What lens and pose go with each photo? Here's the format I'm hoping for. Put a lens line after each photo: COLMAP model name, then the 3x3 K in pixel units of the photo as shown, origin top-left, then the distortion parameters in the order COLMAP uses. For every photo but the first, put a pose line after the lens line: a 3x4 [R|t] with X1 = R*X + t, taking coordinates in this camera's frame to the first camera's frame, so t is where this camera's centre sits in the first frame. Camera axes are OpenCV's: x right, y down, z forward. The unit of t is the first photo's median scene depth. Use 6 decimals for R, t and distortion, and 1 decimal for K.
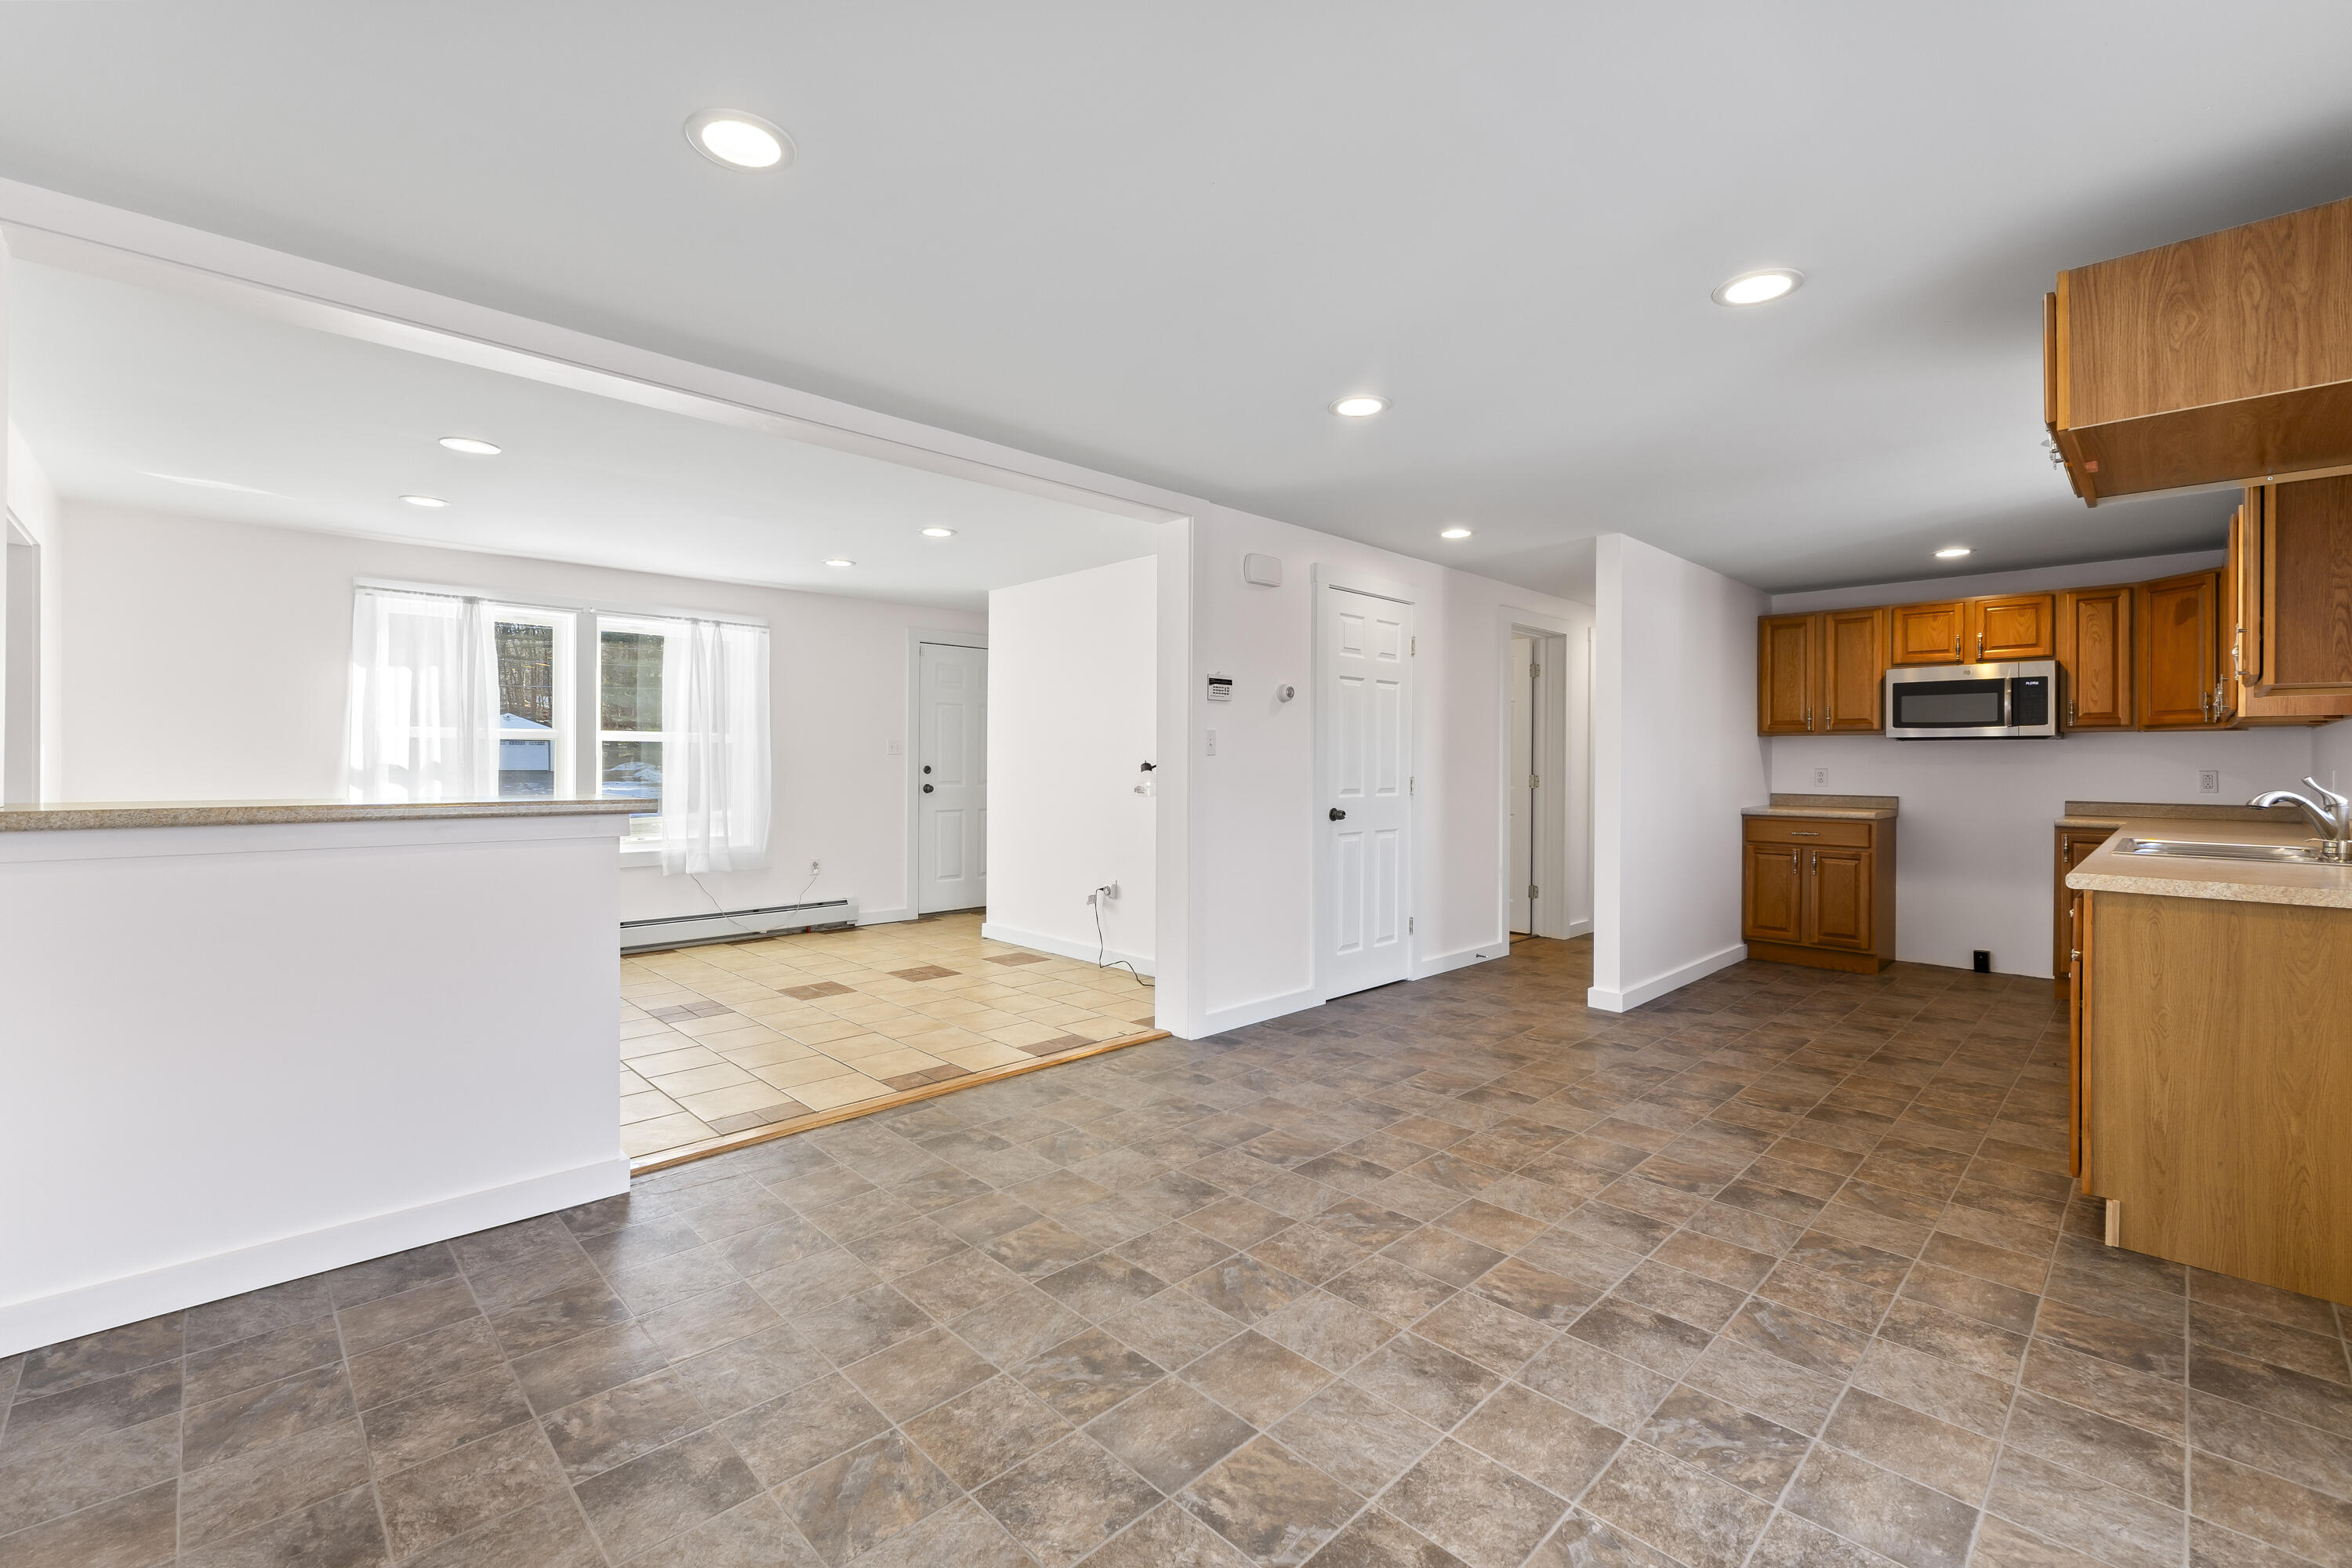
lens RADIAL K [[996.1, 0, 1175.7], [0, 996.1, 751.7], [0, 0, 1]] dist [-0.005608, 0.000188]
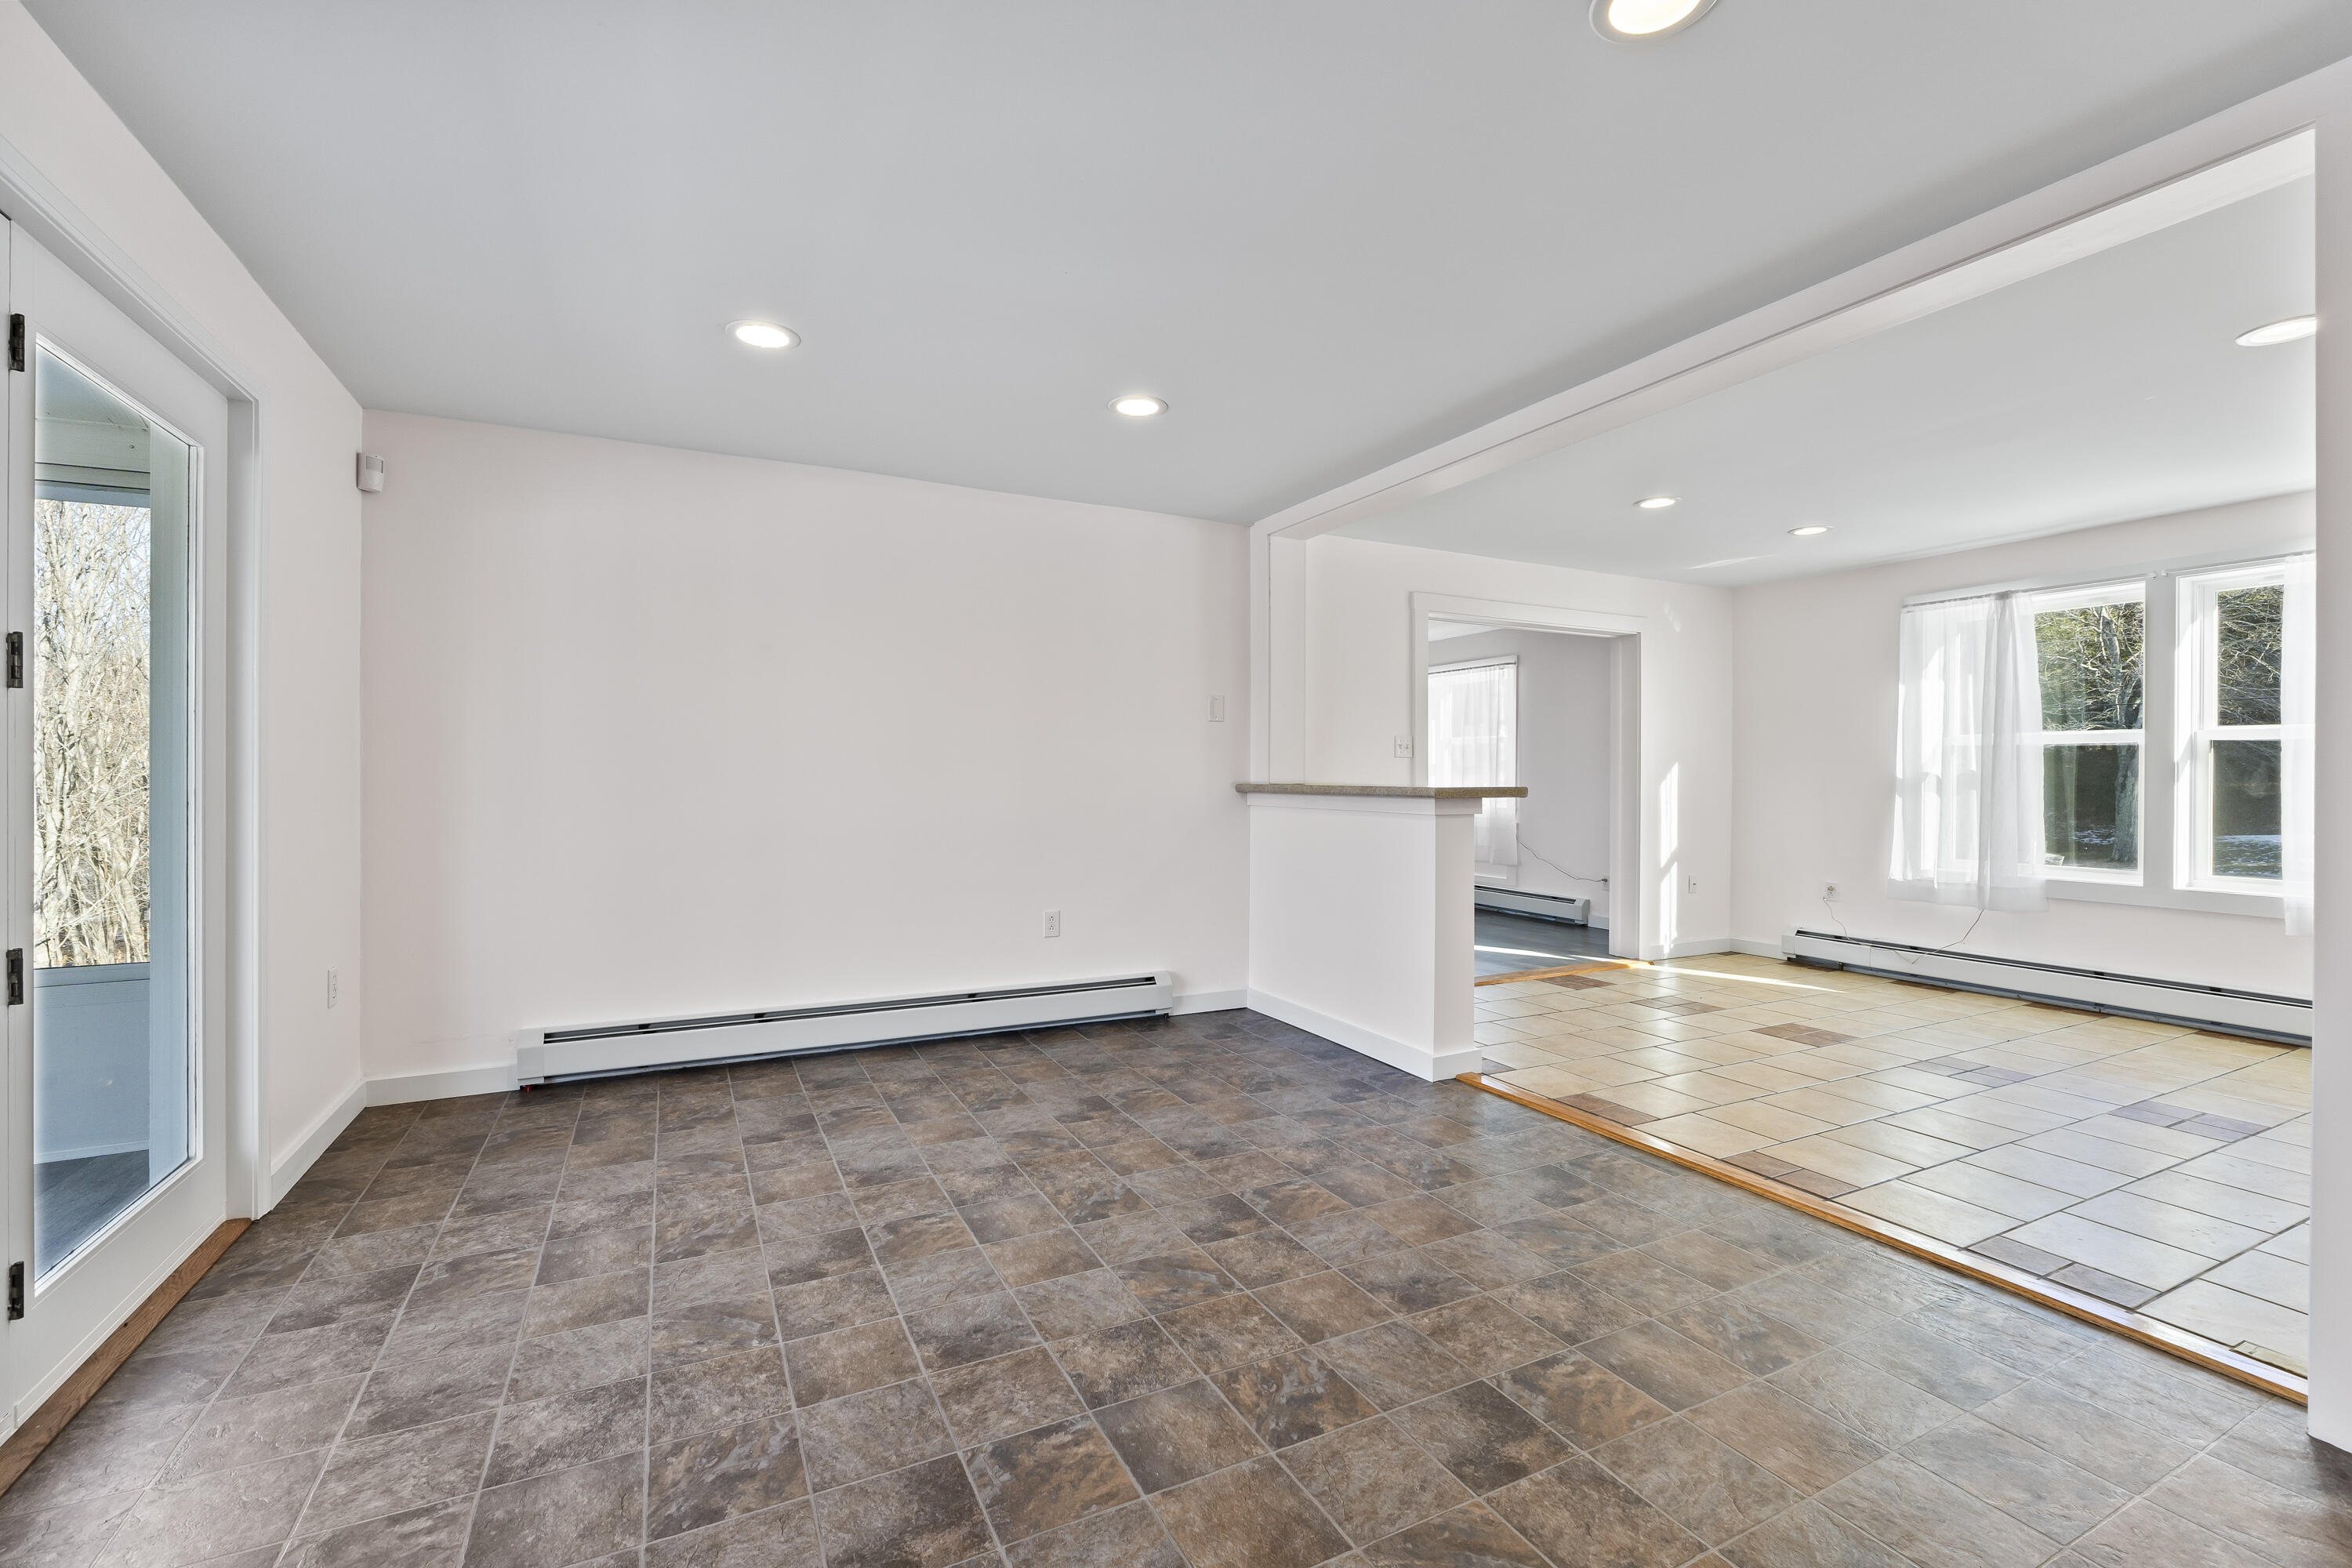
lens RADIAL K [[996.1, 0, 1167.3], [0, 996.1, 783.7], [0, 0, 1]] dist [-0.005608, 0.000188]
pose [[-0.302732, 0.000169, -0.953076, 0.721298], [0.001983, 0.999998, -0.000453, 0.036884], [0.953074, -0.002027, -0.302732, 0.925144]]
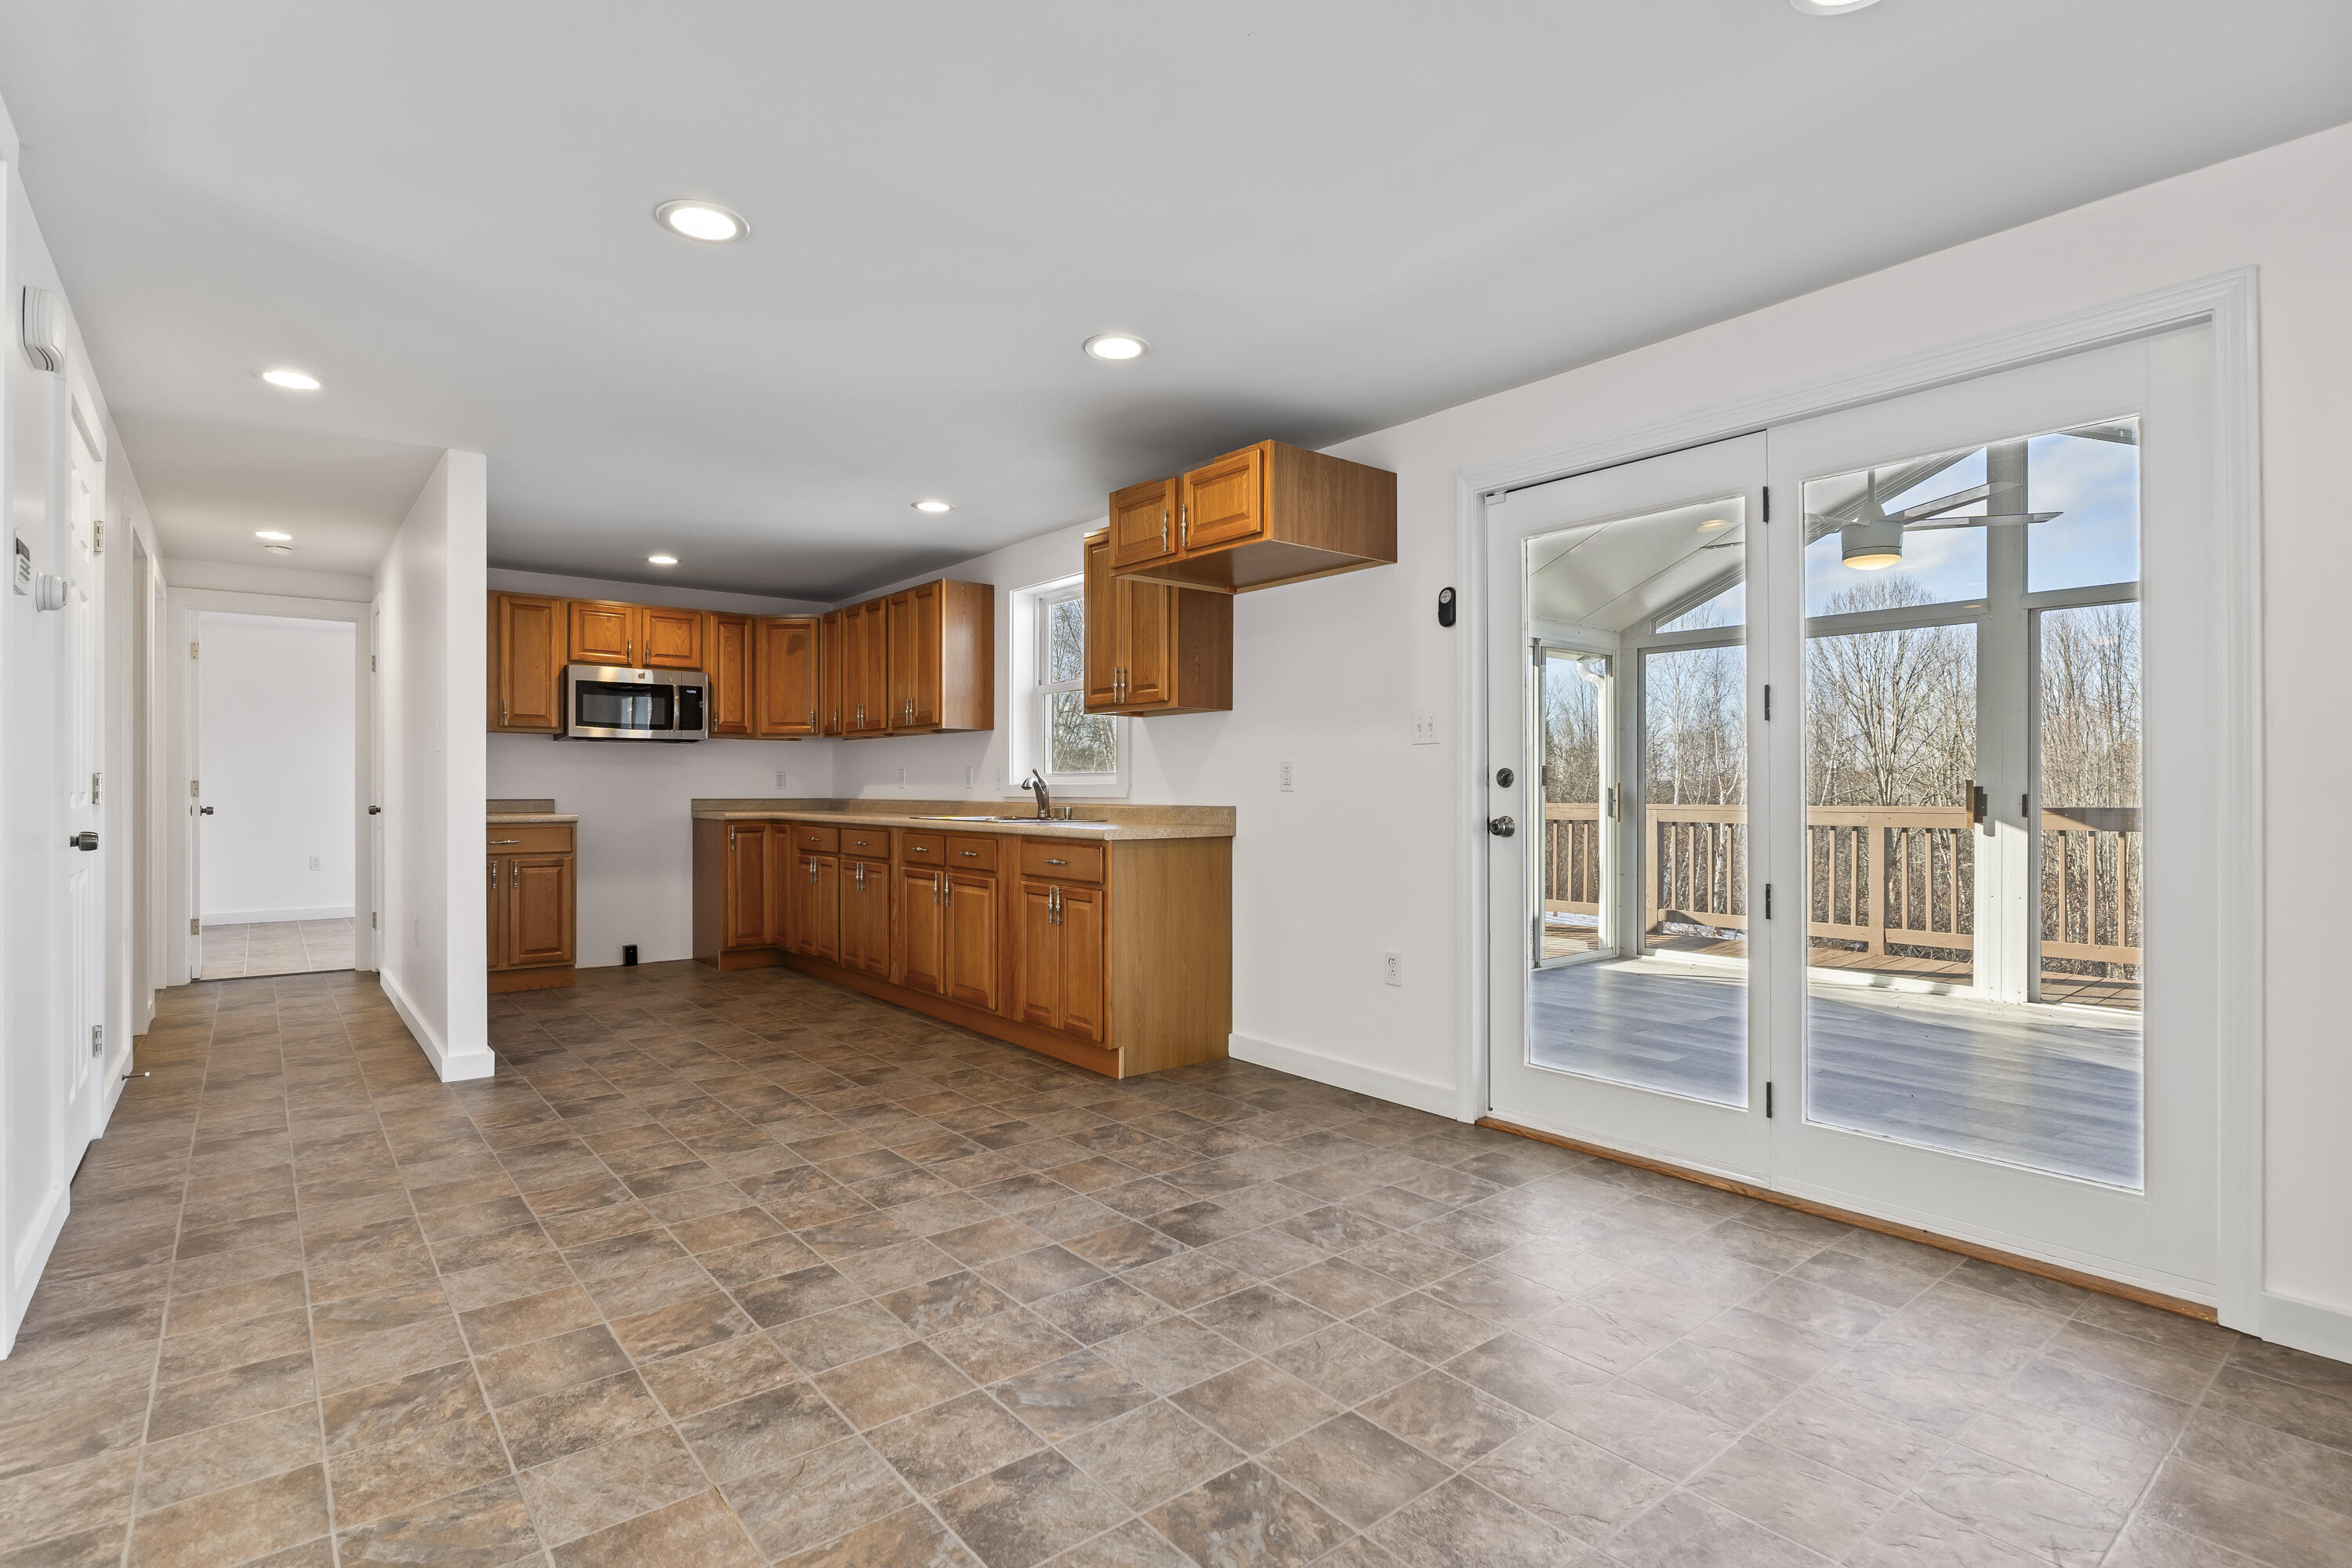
lens RADIAL K [[1138.0, 0, 1163.6], [0, 1138.0, 789.3], [0, 0, 1]] dist [-0.006930, -0.001983]
pose [[0.095889, -0.006686, 0.995370, -0.580339], [-0.011159, 0.999907, 0.007791, 0.040196], [-0.995329, -0.011854, 0.095805, 0.608322]]
